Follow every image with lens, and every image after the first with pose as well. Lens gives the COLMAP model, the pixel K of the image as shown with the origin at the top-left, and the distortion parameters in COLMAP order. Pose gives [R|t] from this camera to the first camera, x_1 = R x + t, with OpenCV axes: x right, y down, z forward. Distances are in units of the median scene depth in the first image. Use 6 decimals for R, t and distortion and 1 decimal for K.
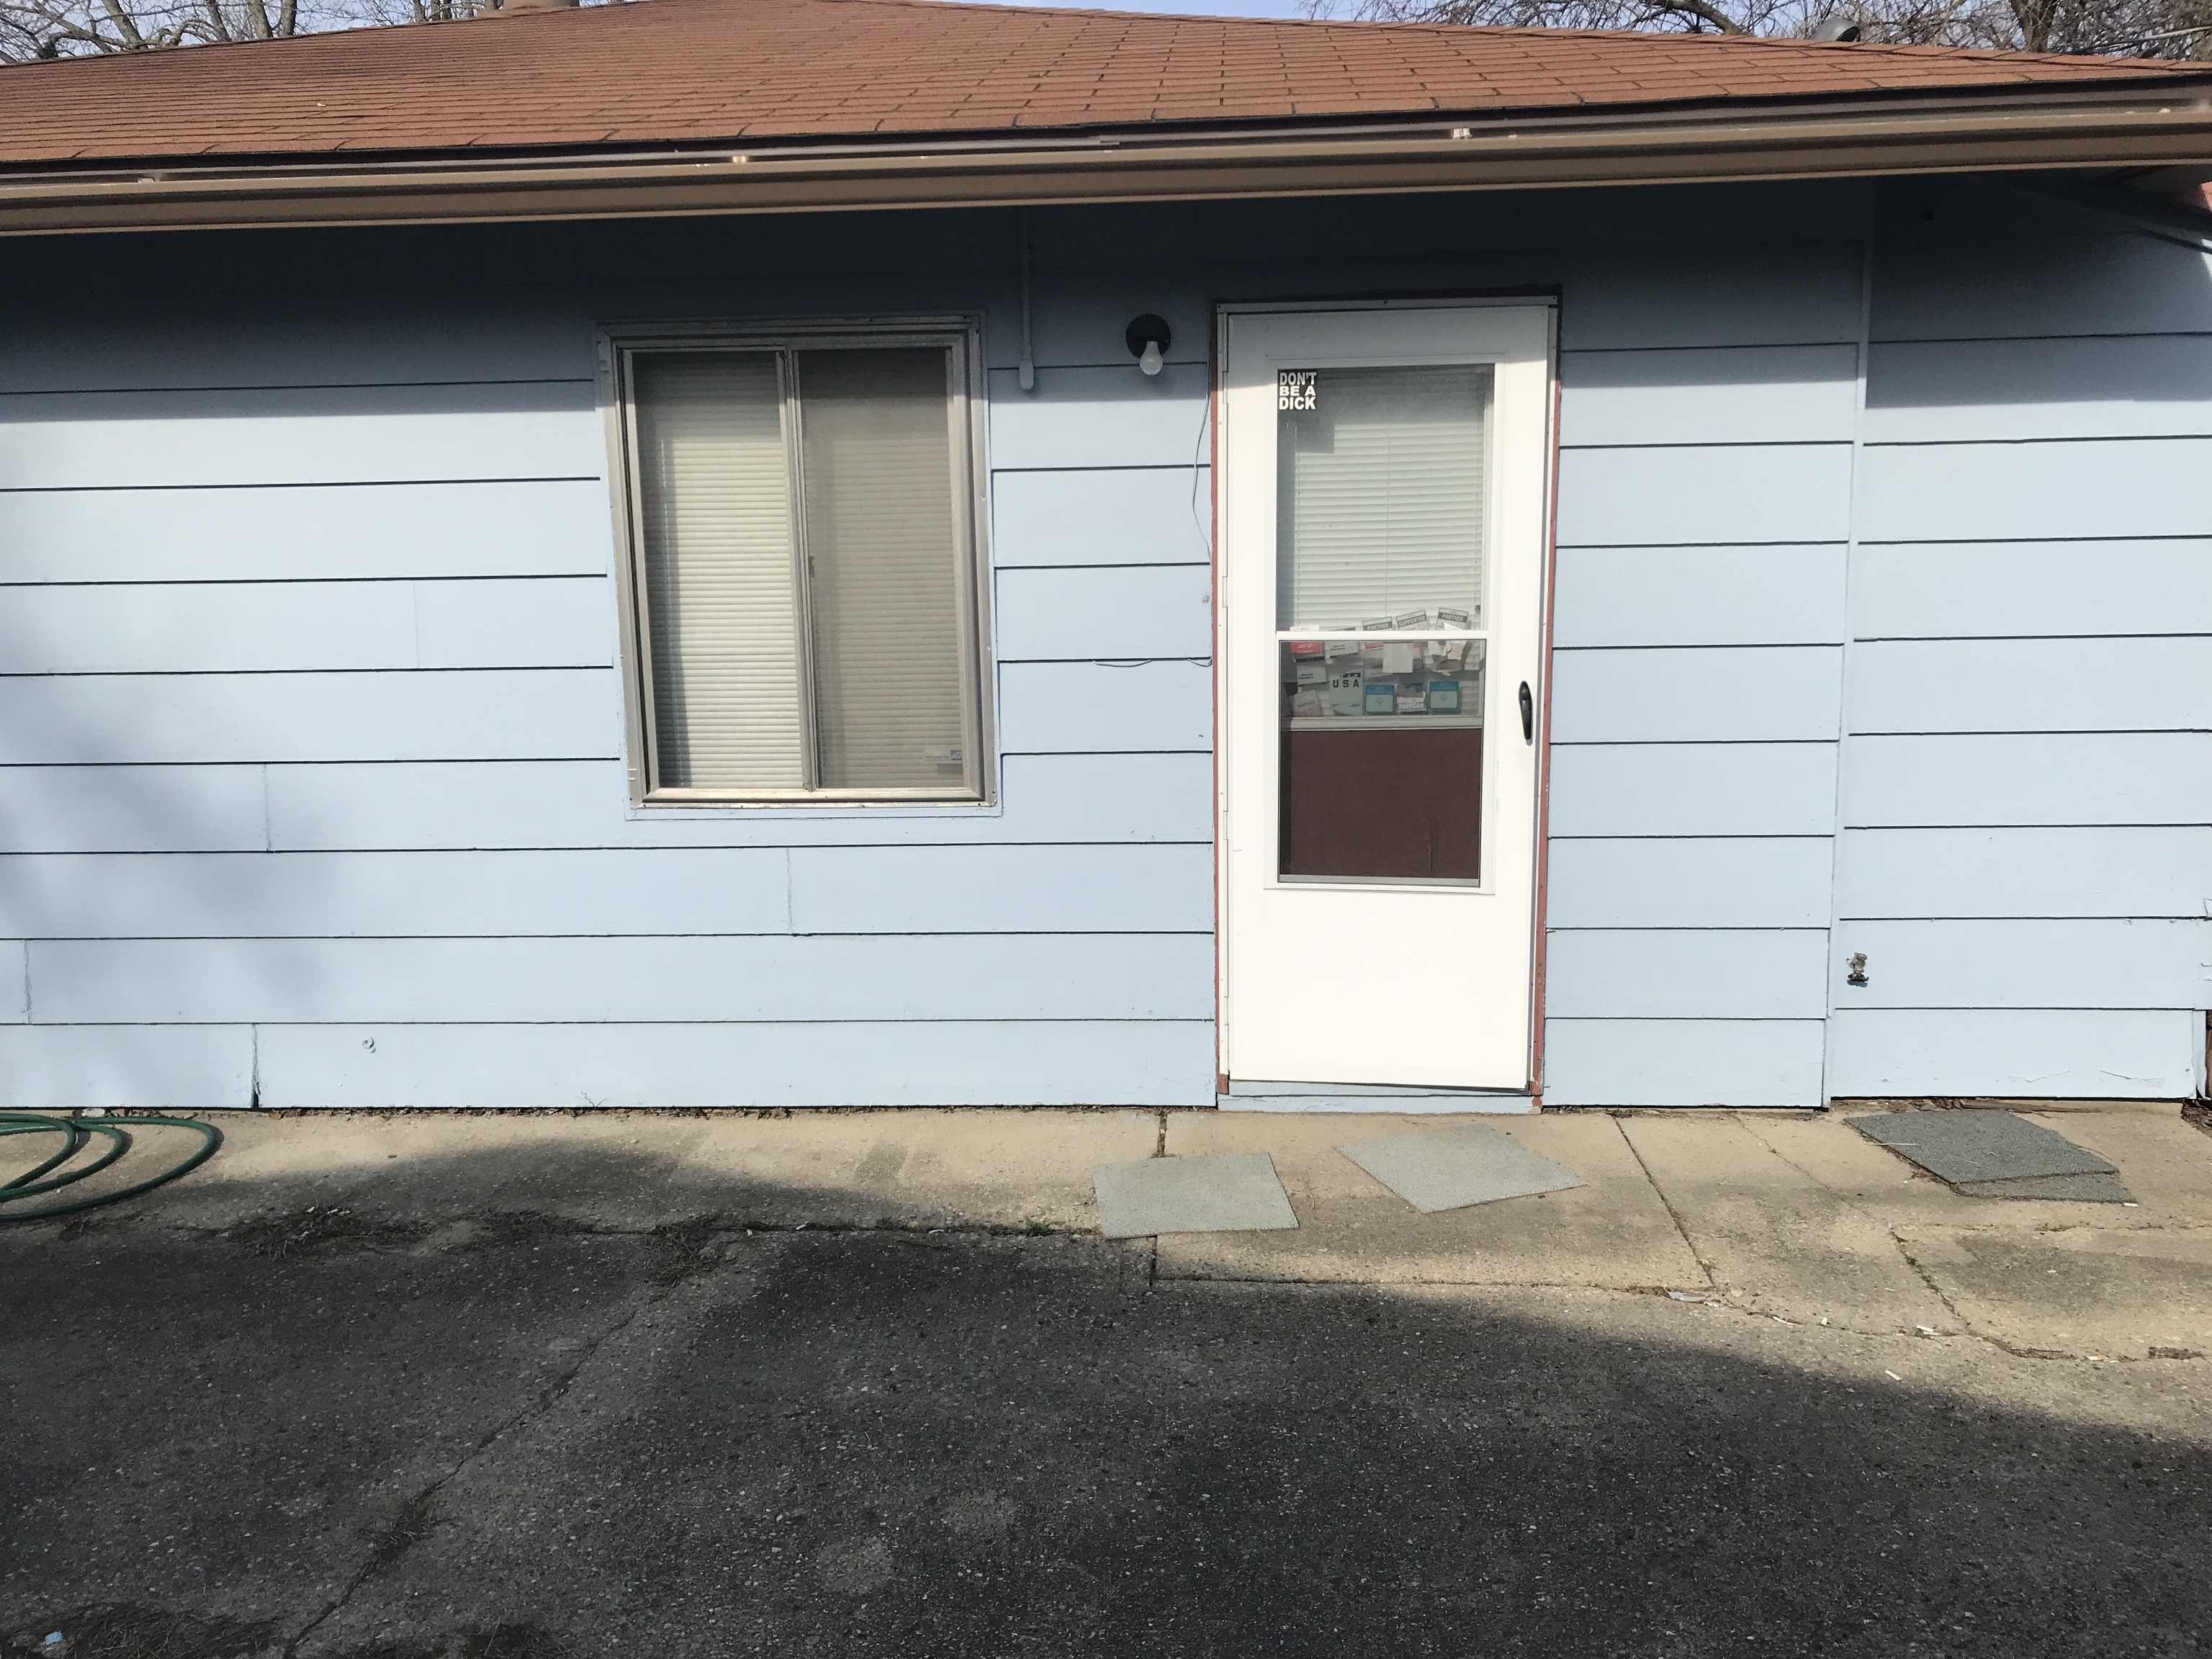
lens RADIAL K [[1751.9, 0, 1106.0], [0, 1751.9, 829.5], [0, 0, 1]] dist [0.076469, -0.080481]
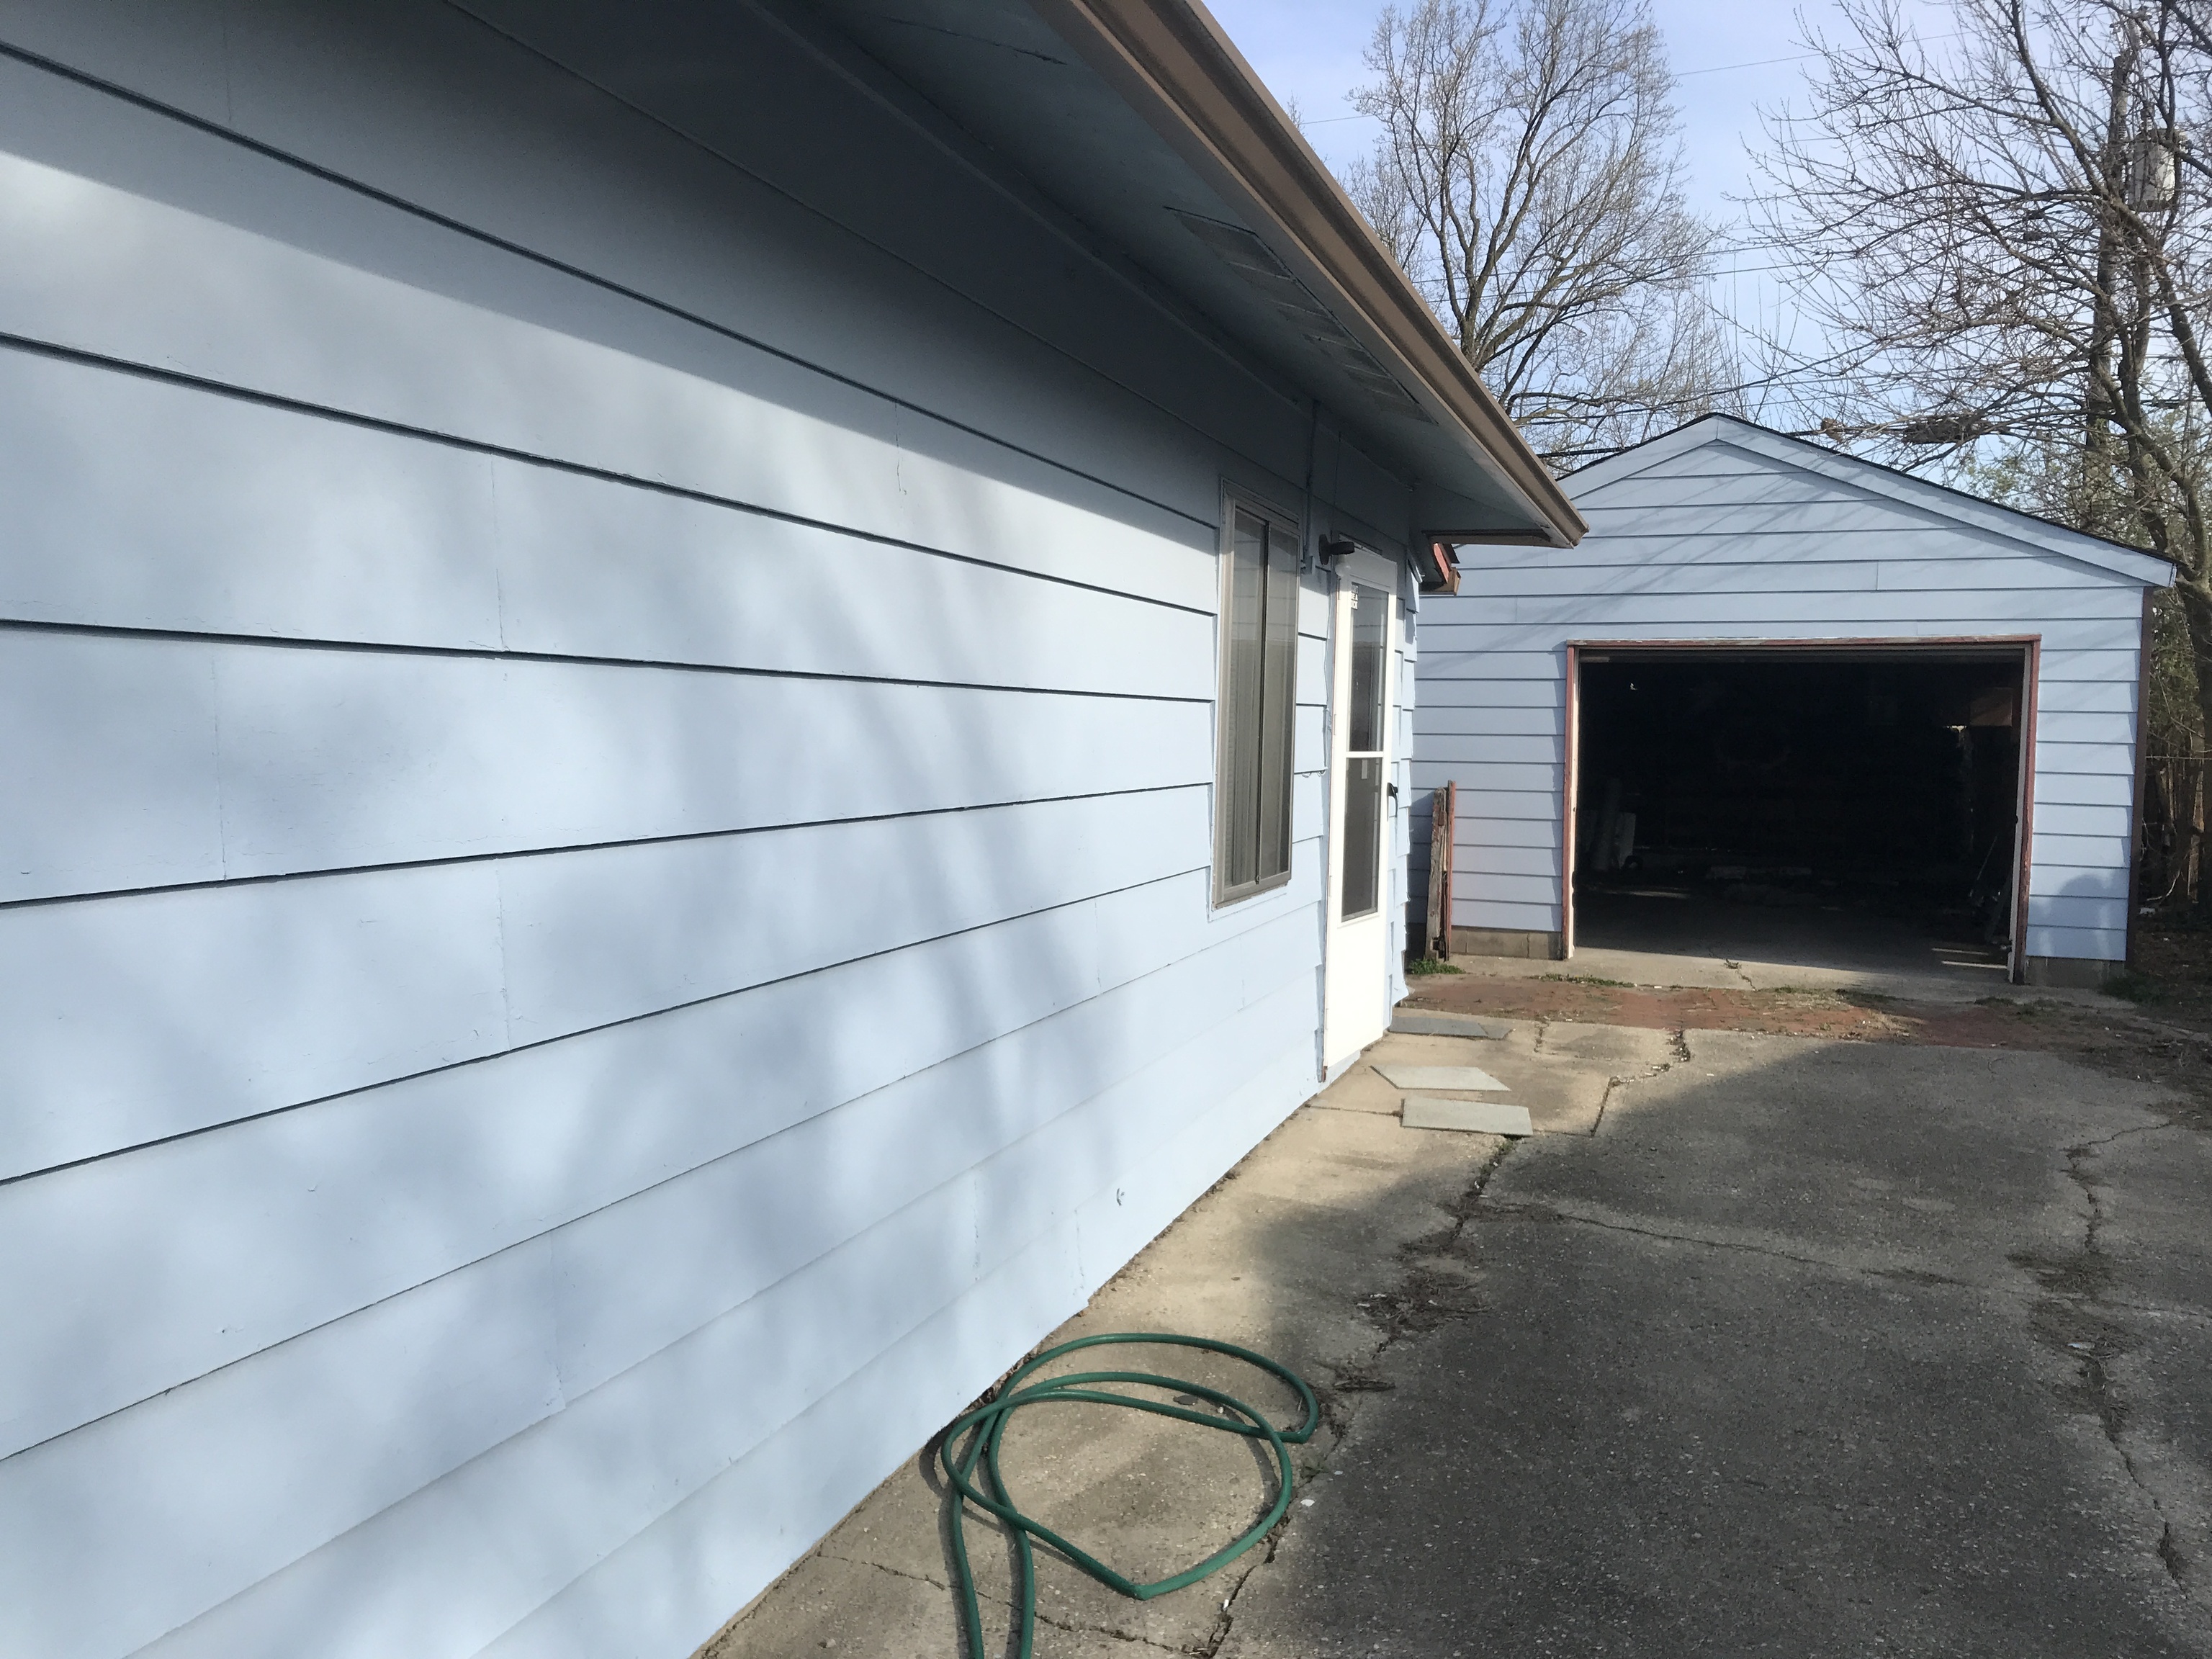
lens RADIAL K [[1751.9, 0, 1106.0], [0, 1751.9, 829.5], [0, 0, 1]] dist [0.076469, -0.080481]
pose [[0.269247, -0.036054, 0.962396, -1.437915], [0.146593, 0.989189, -0.003954, -0.073534], [-0.951849, 0.142145, 0.271622, 0.816083]]
